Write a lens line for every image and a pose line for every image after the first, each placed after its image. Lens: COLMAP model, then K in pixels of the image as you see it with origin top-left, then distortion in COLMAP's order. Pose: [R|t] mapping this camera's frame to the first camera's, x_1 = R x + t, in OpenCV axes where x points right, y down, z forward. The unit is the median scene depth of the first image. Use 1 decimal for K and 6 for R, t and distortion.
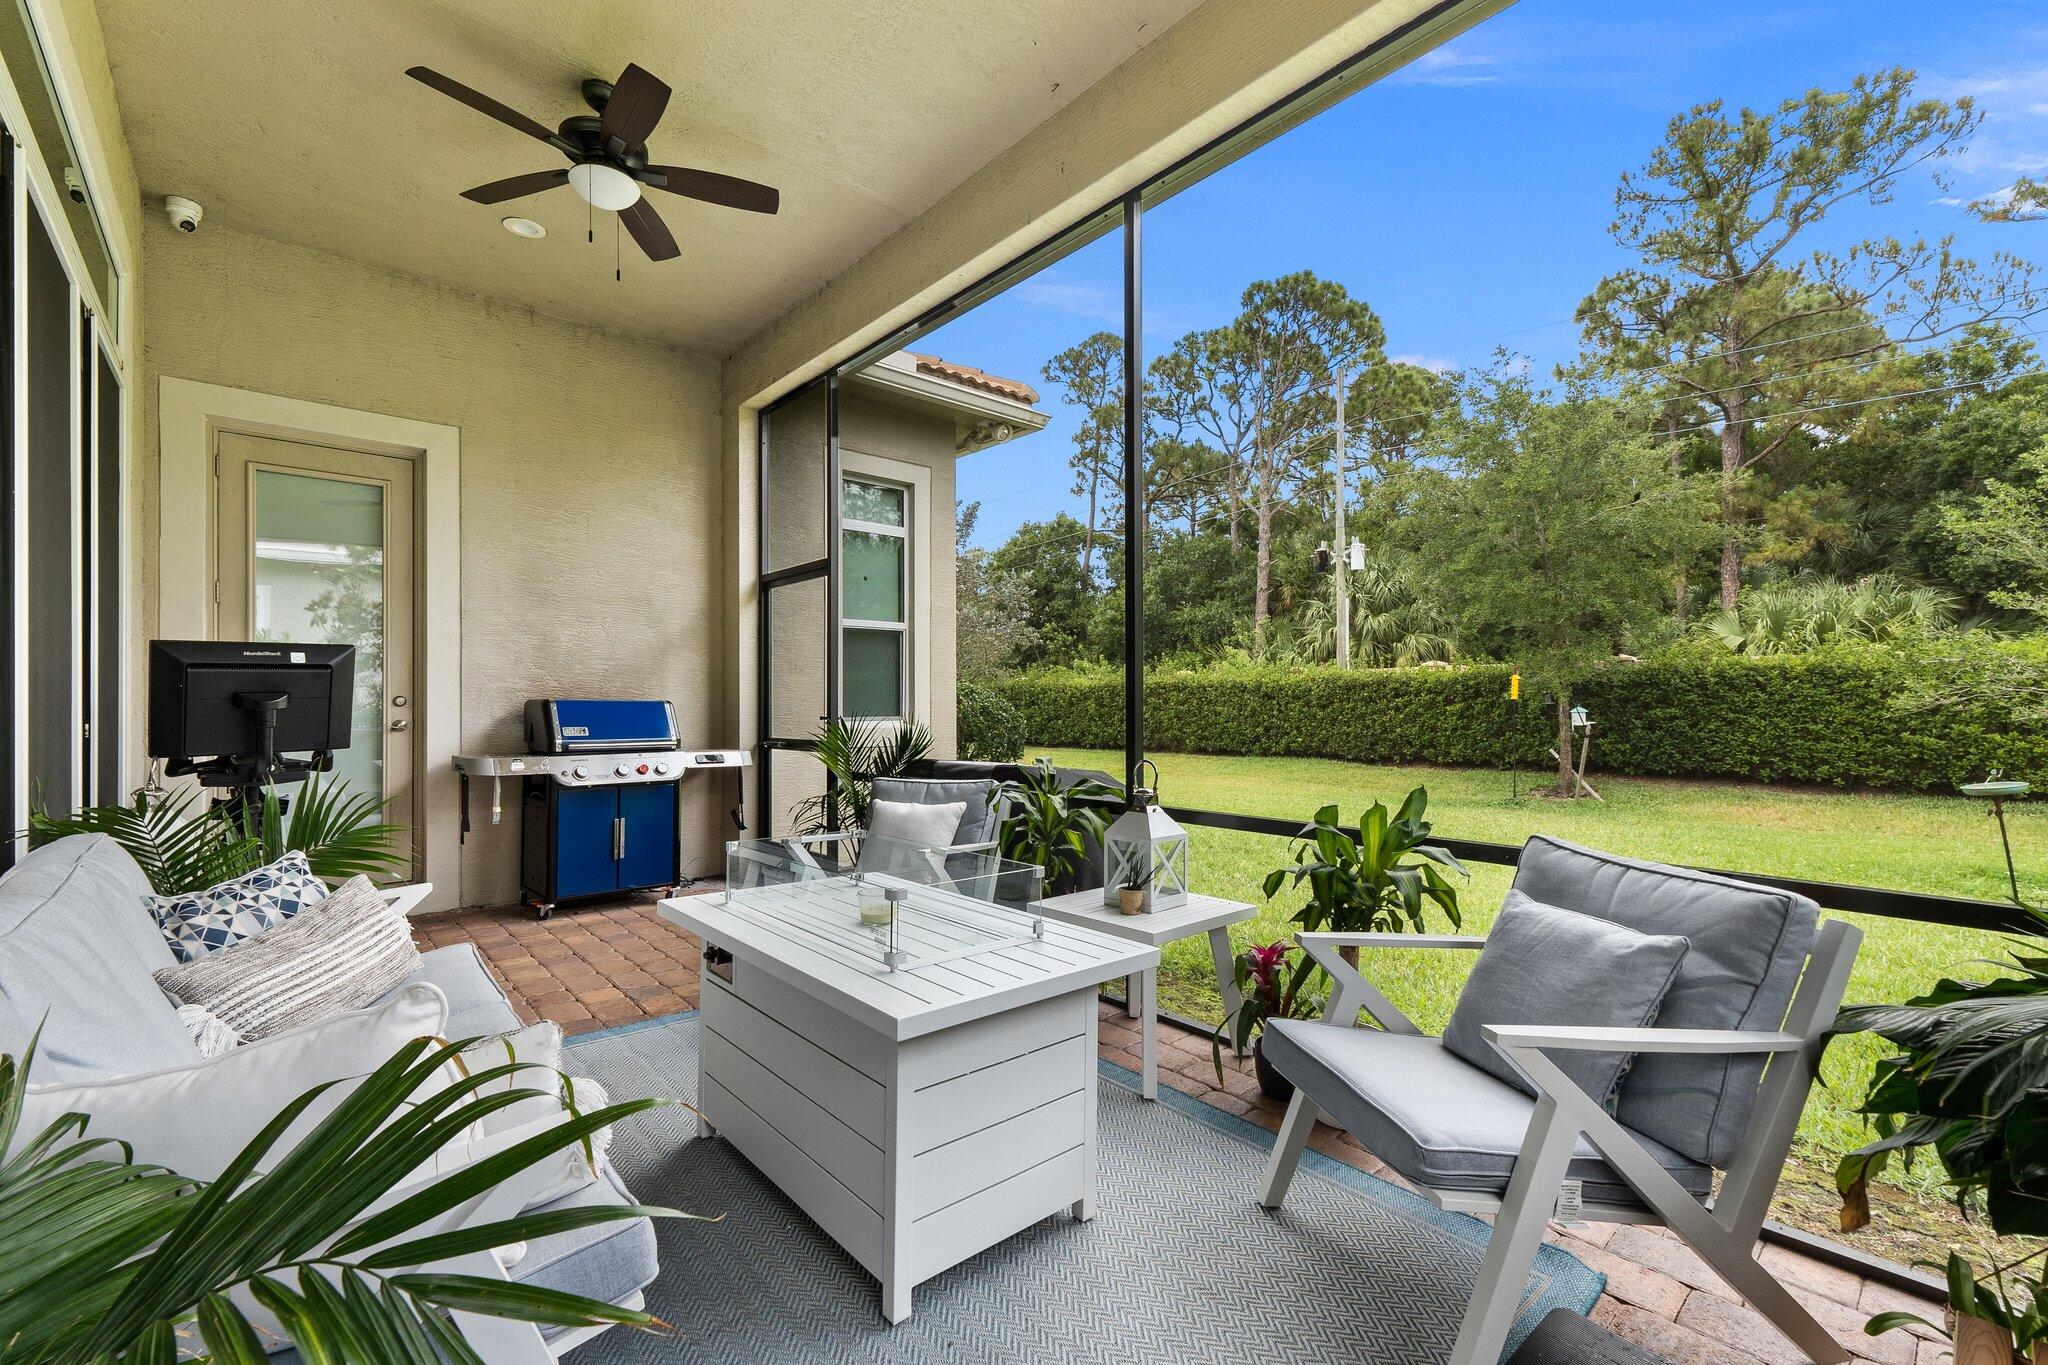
lens RADIAL K [[854.6, 0, 1022.2], [0, 854.6, 701.3], [0, 0, 1]] dist [0.001110, -0.000082]
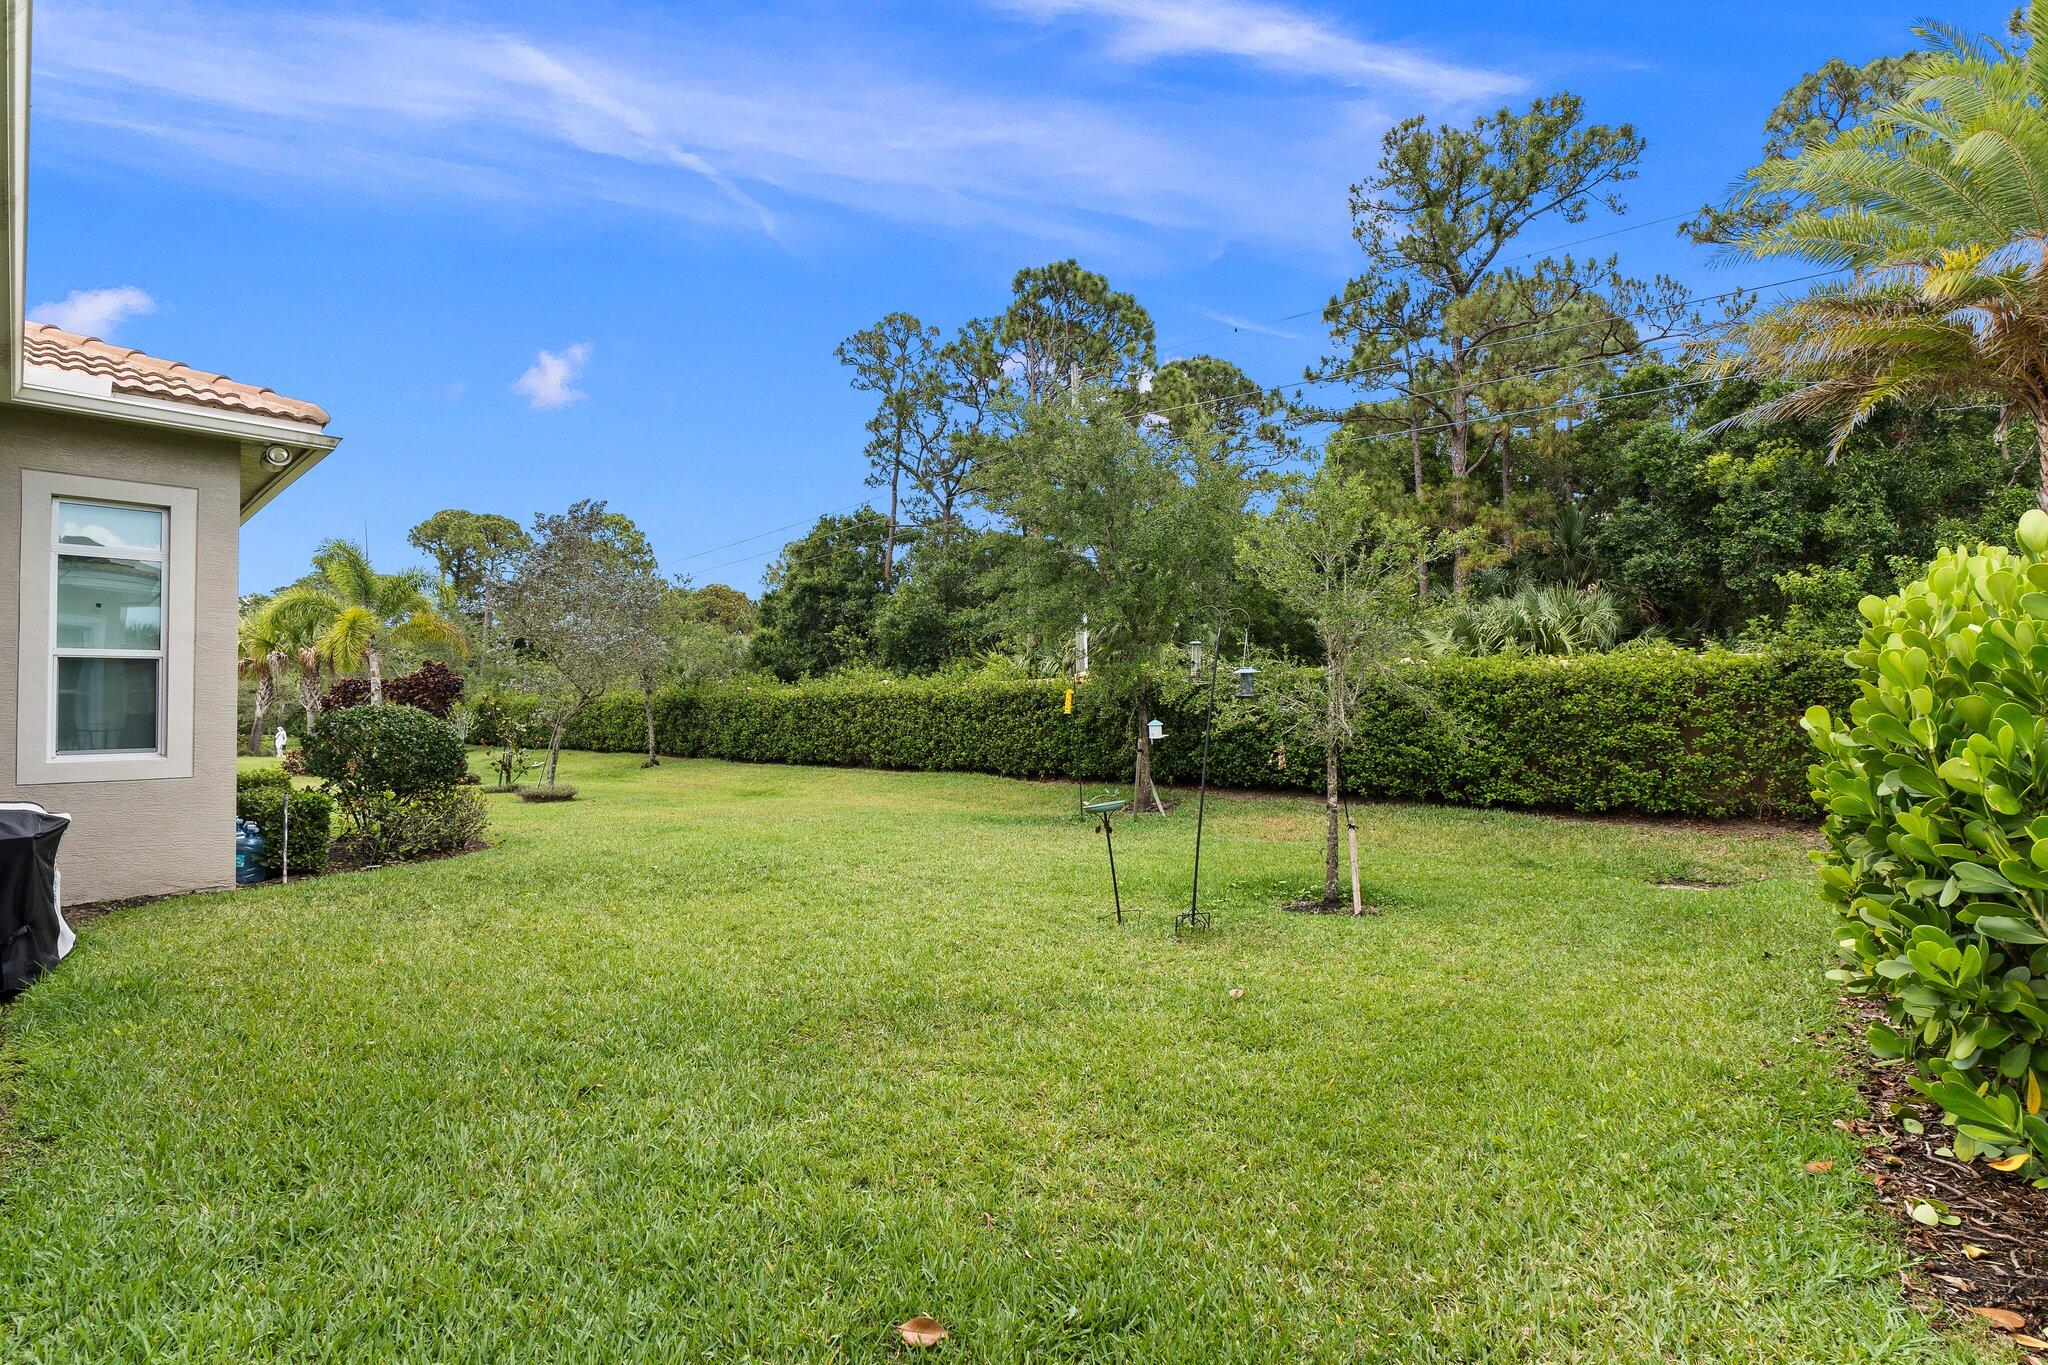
lens RADIAL K [[943.7, 0, 1010.4], [0, 943.7, 677.9], [0, 0, 1]] dist [-0.003425, 0.000095]
pose [[0.994892, -0.006016, 0.100763, 0.213898], [0.009051, 0.999518, -0.029690, -0.006342], [-0.100536, 0.030451, 0.994467, -0.041104]]
